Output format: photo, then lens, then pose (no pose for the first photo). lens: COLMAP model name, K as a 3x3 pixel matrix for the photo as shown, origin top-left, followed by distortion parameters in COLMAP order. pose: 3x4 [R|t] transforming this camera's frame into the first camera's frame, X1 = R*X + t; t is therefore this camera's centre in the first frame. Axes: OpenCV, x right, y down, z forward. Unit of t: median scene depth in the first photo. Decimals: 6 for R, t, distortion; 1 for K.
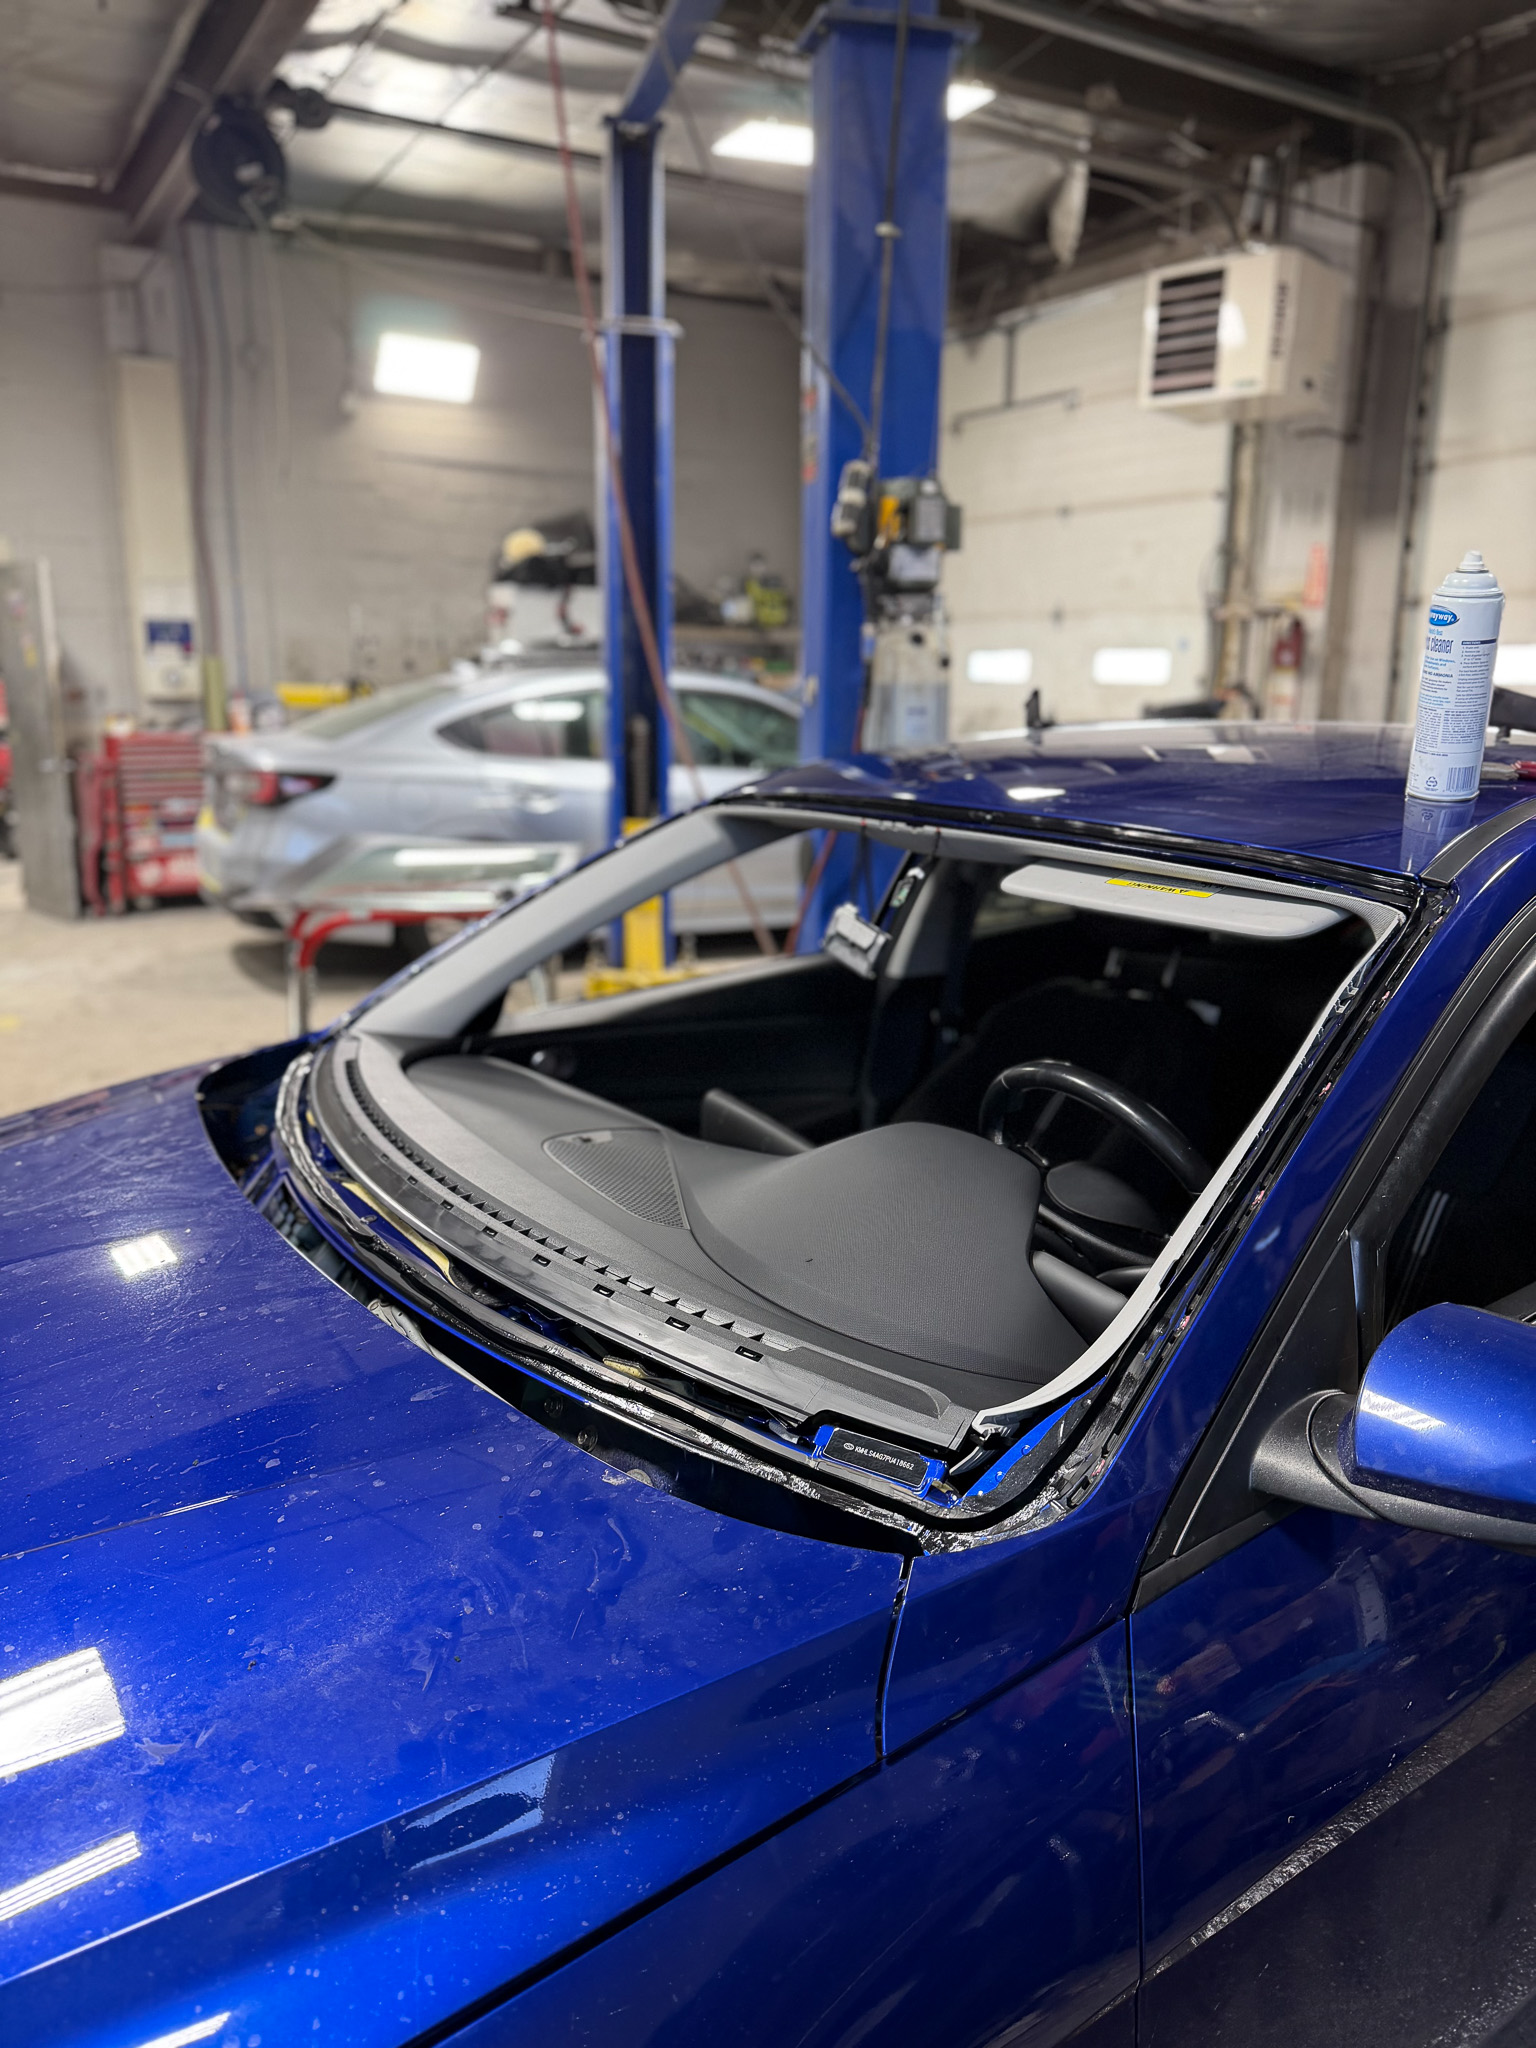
lens RADIAL K [[1444.4, 0, 768.0], [0, 1444.4, 1024.0], [0, 0, 1]] dist [-0.000802, 0.001477]
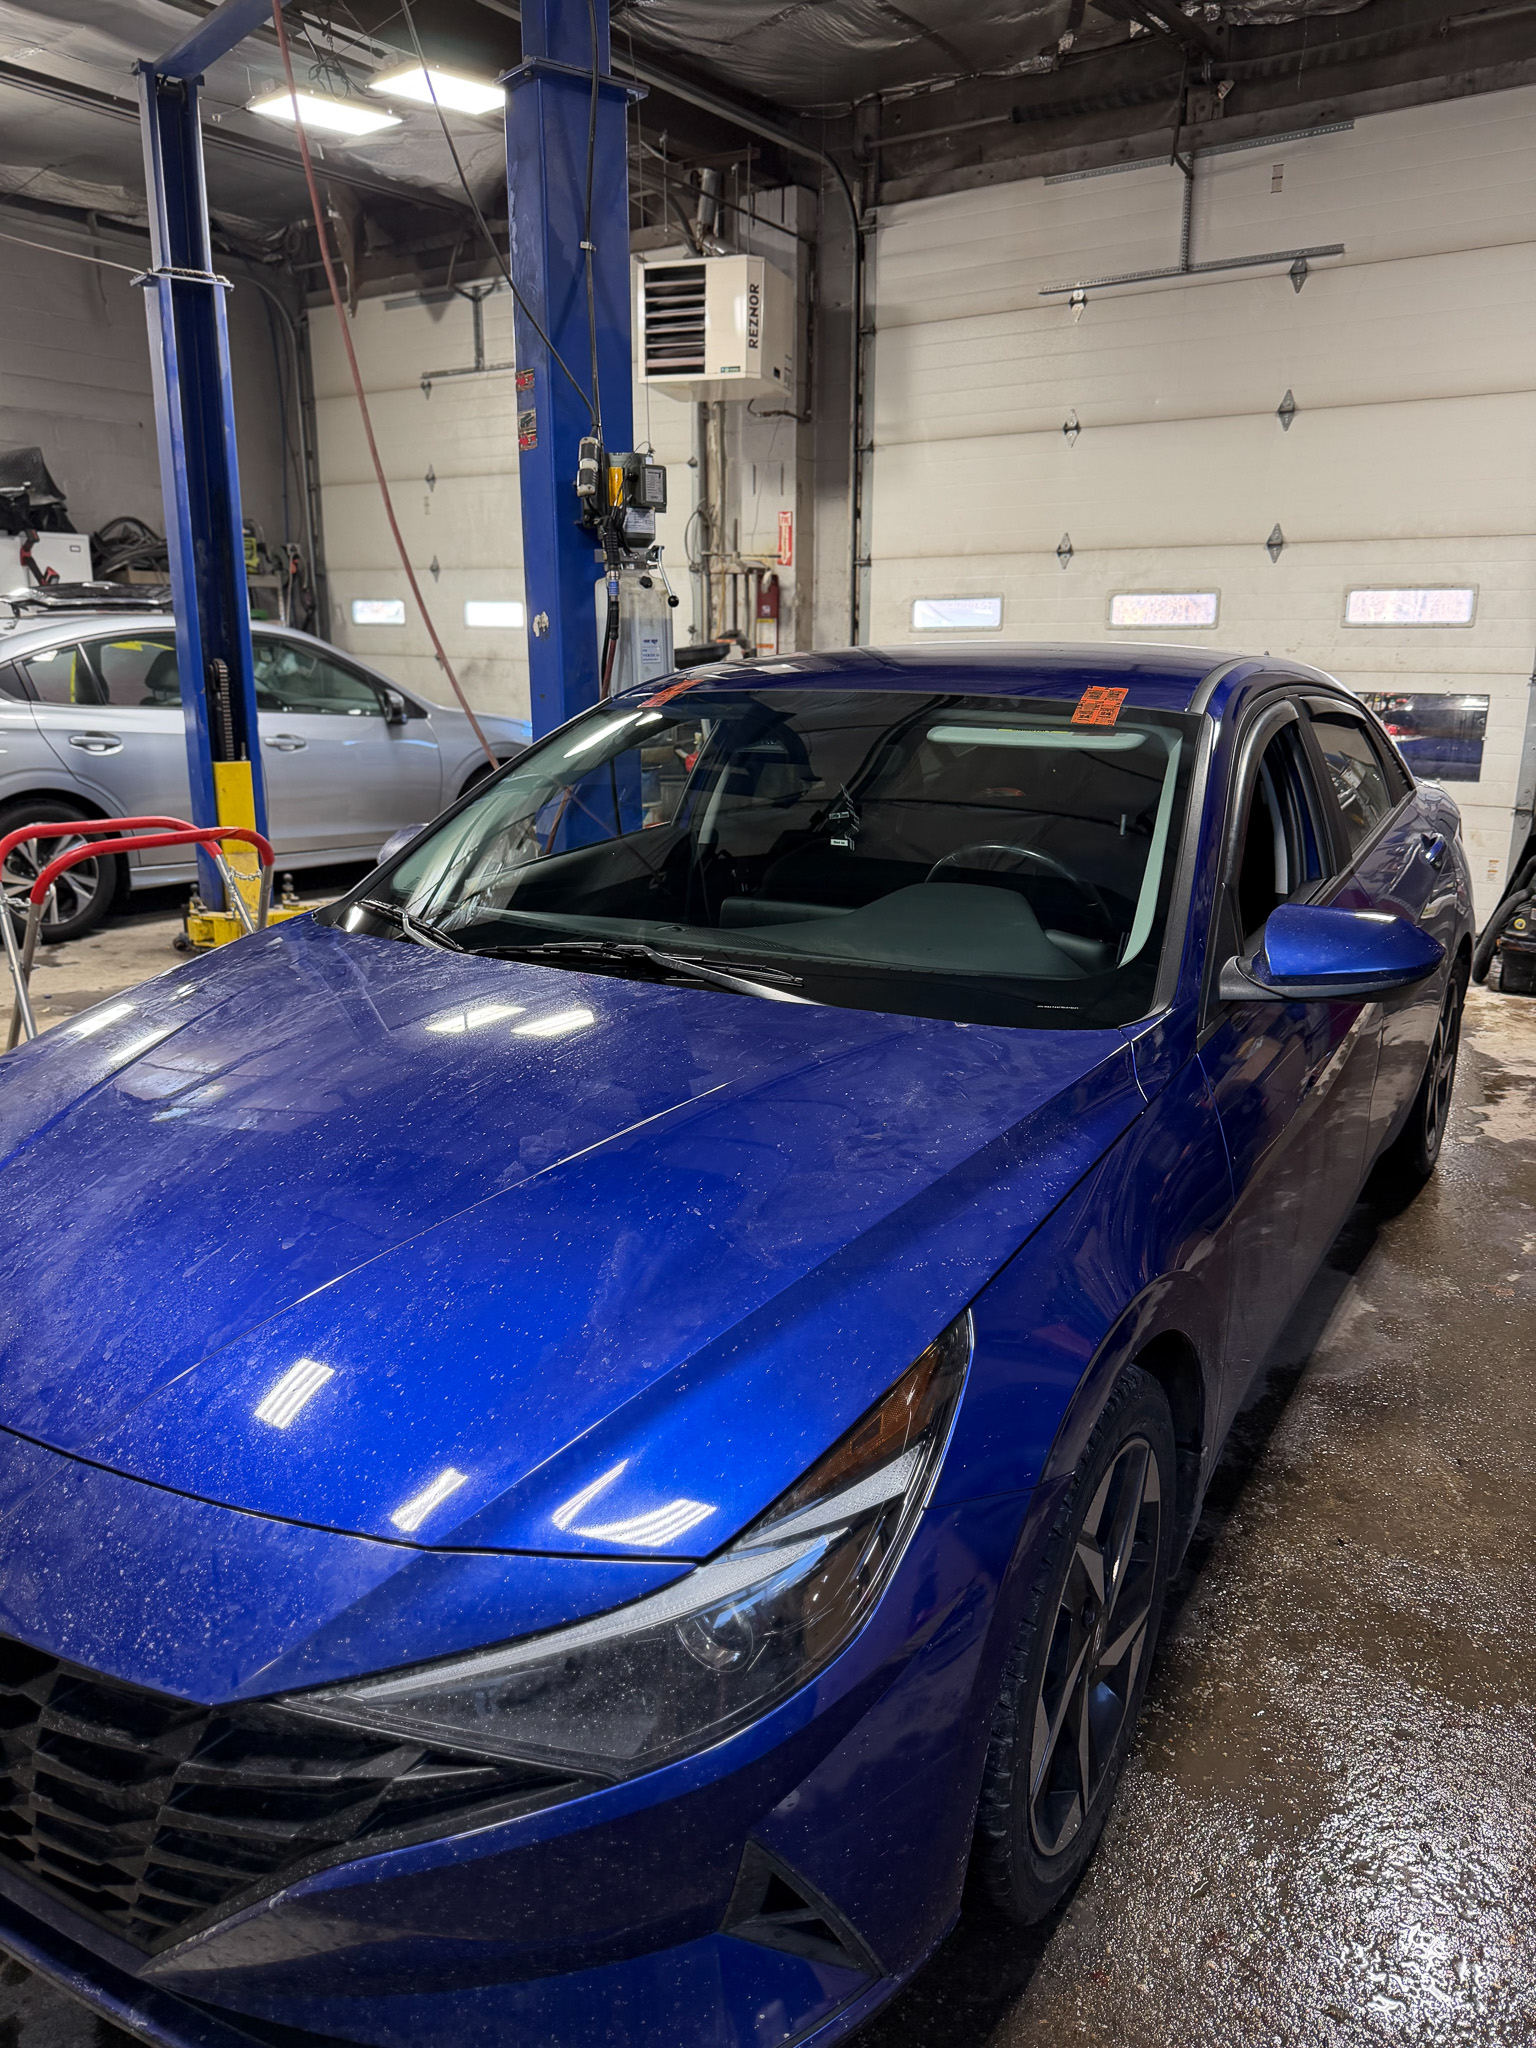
lens RADIAL K [[1489.1, 0, 749.6], [0, 1489.1, 1025.6], [0, 0, 1]] dist [-0.009436, -0.006565]
pose [[0.916578, -0.102610, 0.386466, -0.156161], [0.094658, 0.994722, 0.039607, 0.030736], [-0.388490, 0.000279, 0.921453, -0.093504]]
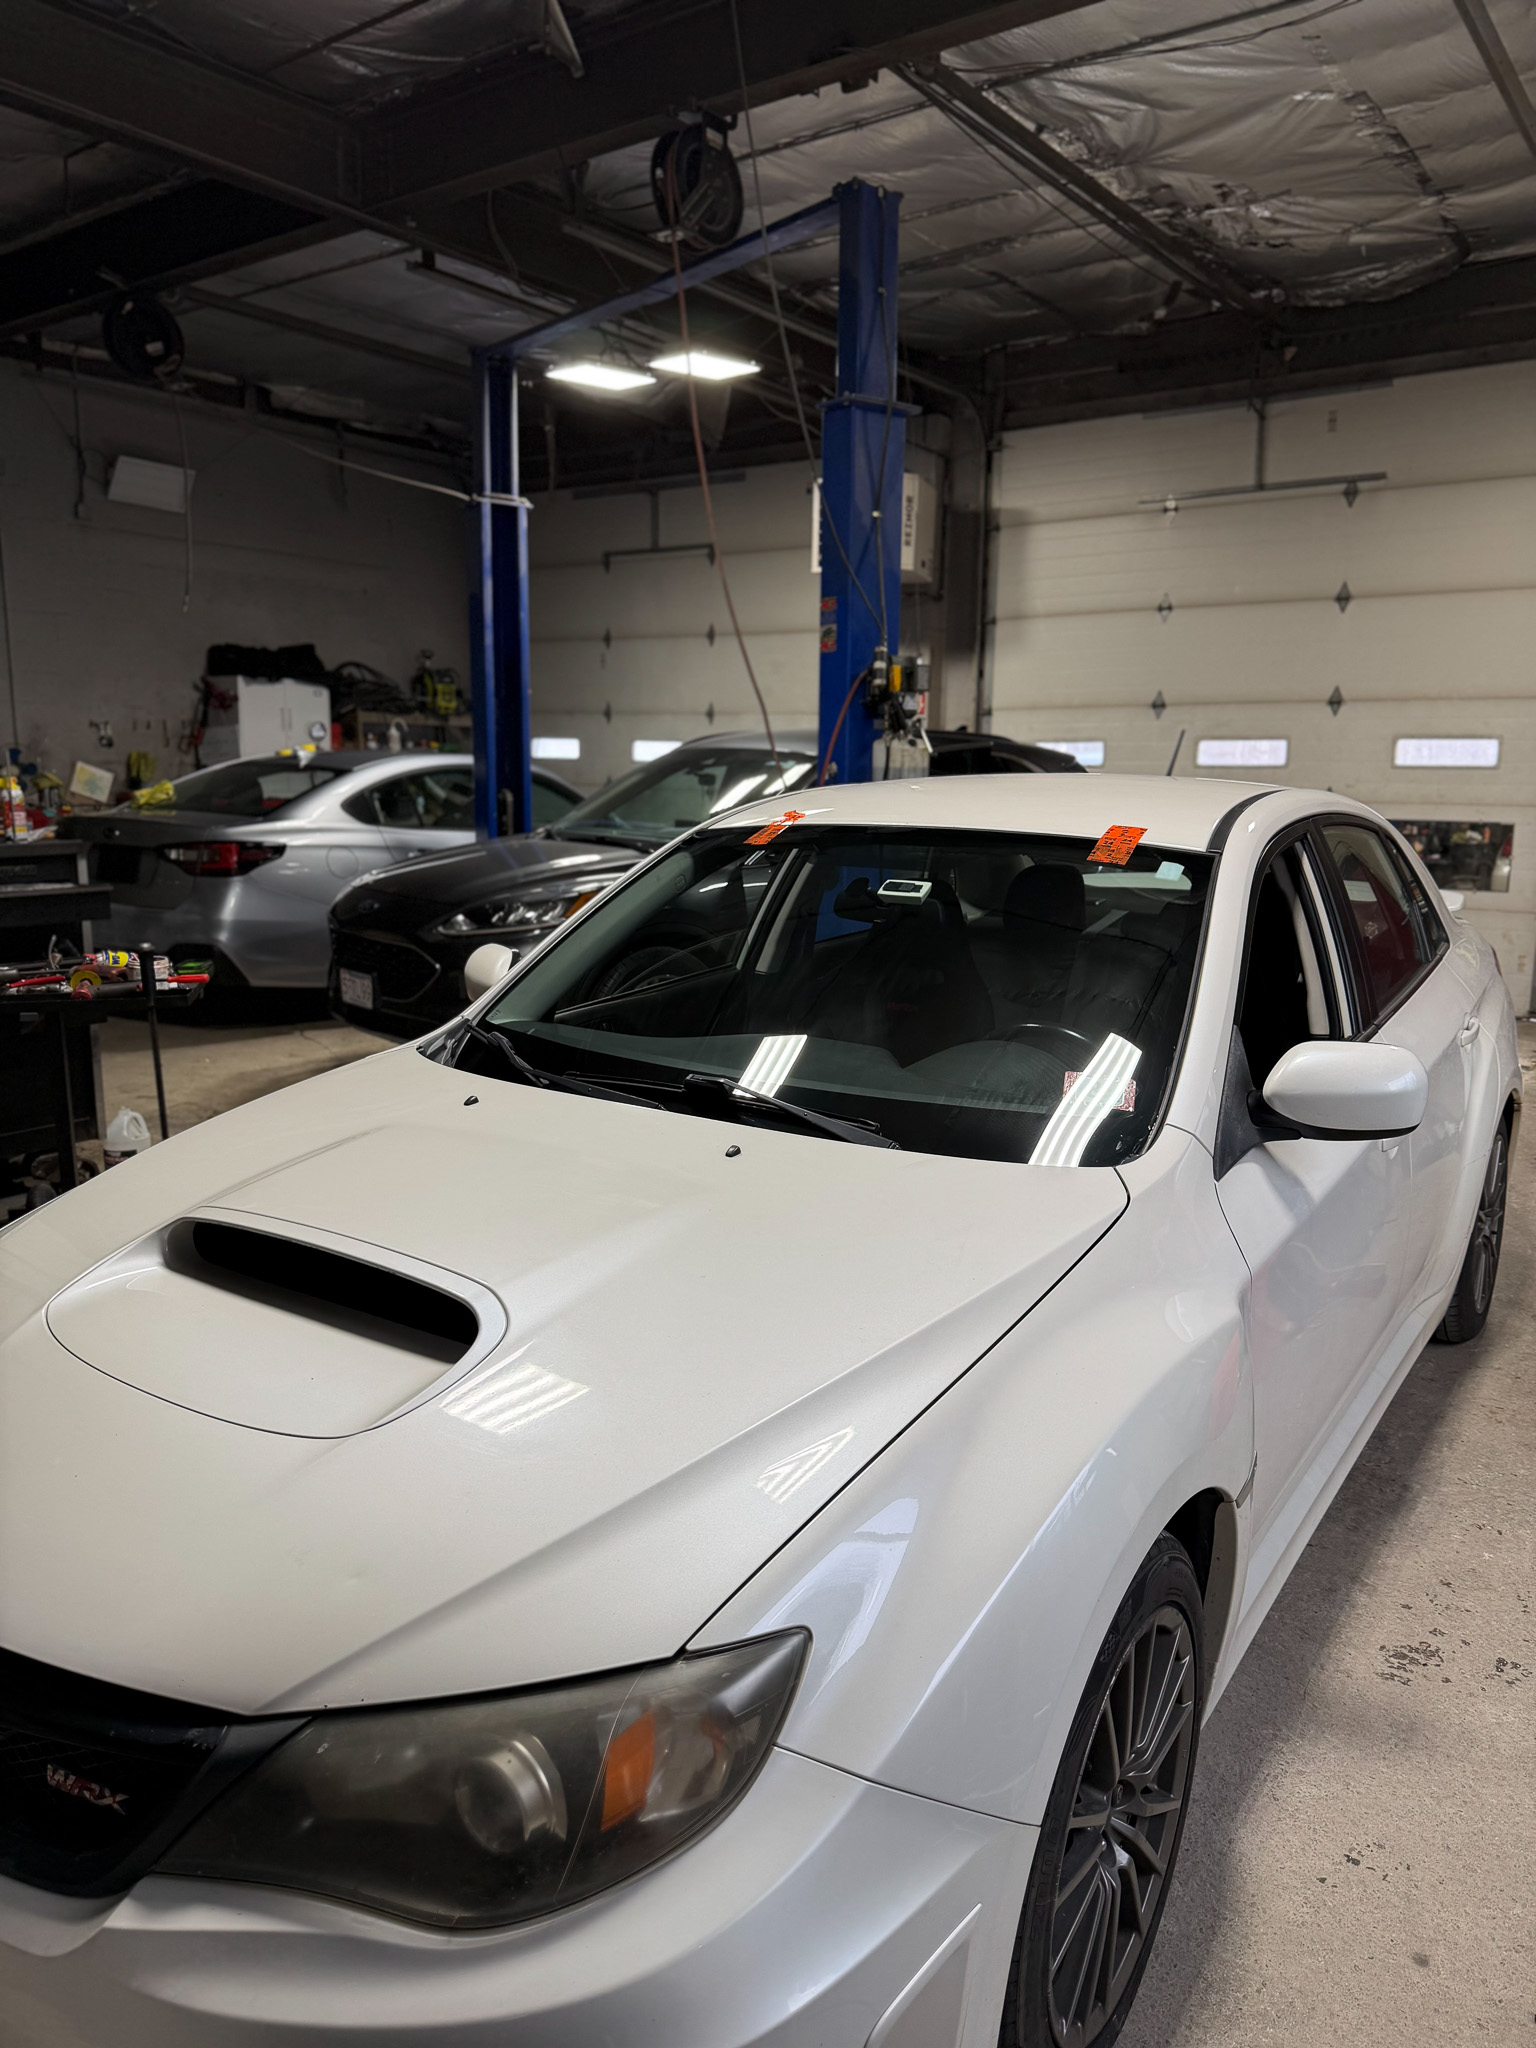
lens RADIAL K [[1449.5, 0, 763.5], [0, 1449.5, 1012.9], [0, 0, 1]] dist [0.085254, -0.171783]
pose [[0.921601, -0.062727, 0.383037, -0.348059], [0.086524, 0.995224, -0.045201, 0.055920], [-0.378372, 0.074800, 0.922626, -0.247519]]
